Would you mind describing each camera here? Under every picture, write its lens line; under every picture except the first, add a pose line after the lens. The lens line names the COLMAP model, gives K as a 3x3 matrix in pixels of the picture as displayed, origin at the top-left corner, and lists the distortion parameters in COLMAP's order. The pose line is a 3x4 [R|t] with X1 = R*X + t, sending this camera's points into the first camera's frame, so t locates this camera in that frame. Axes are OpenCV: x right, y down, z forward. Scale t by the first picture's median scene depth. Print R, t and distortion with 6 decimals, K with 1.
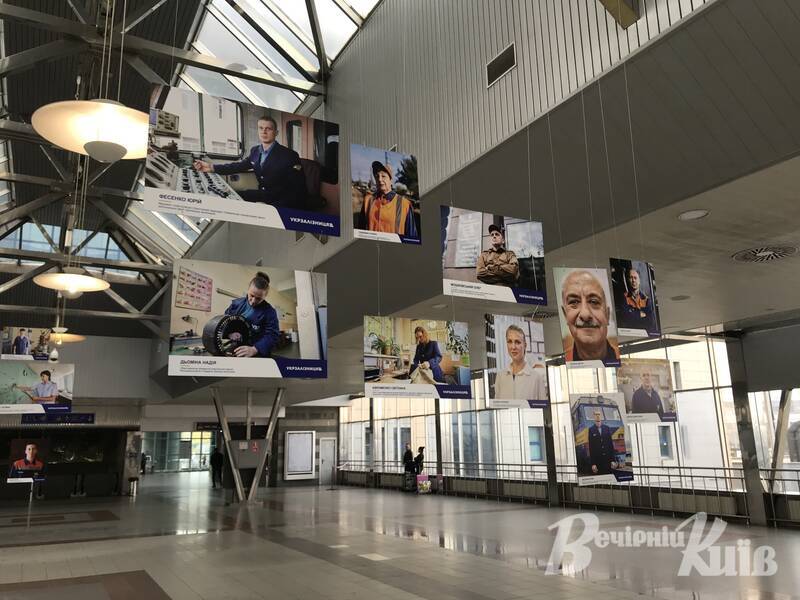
lens RADIAL K [[658.0, 0, 397.3], [0, 658.0, 296.8], [0, 0, 1]] dist [0.007072, 0.002727]
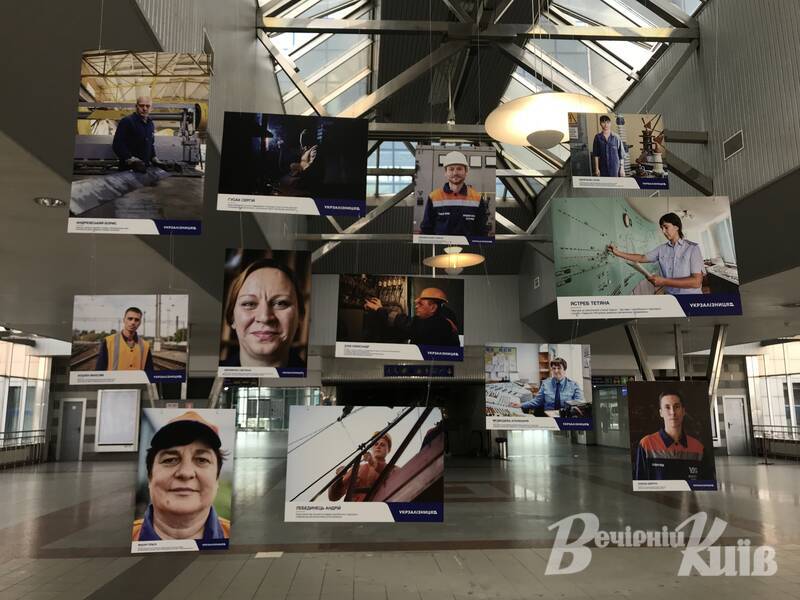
lens RADIAL K [[658.0, 0, 400.7], [0, 658.0, 299.4], [0, 0, 1]] dist [0.007072, 0.002727]
pose [[0.910105, -0.050722, -0.411261, -0.516217], [0.077487, 0.995805, 0.048660, 0.130906], [0.407067, -0.076153, 0.910218, 0.561682]]
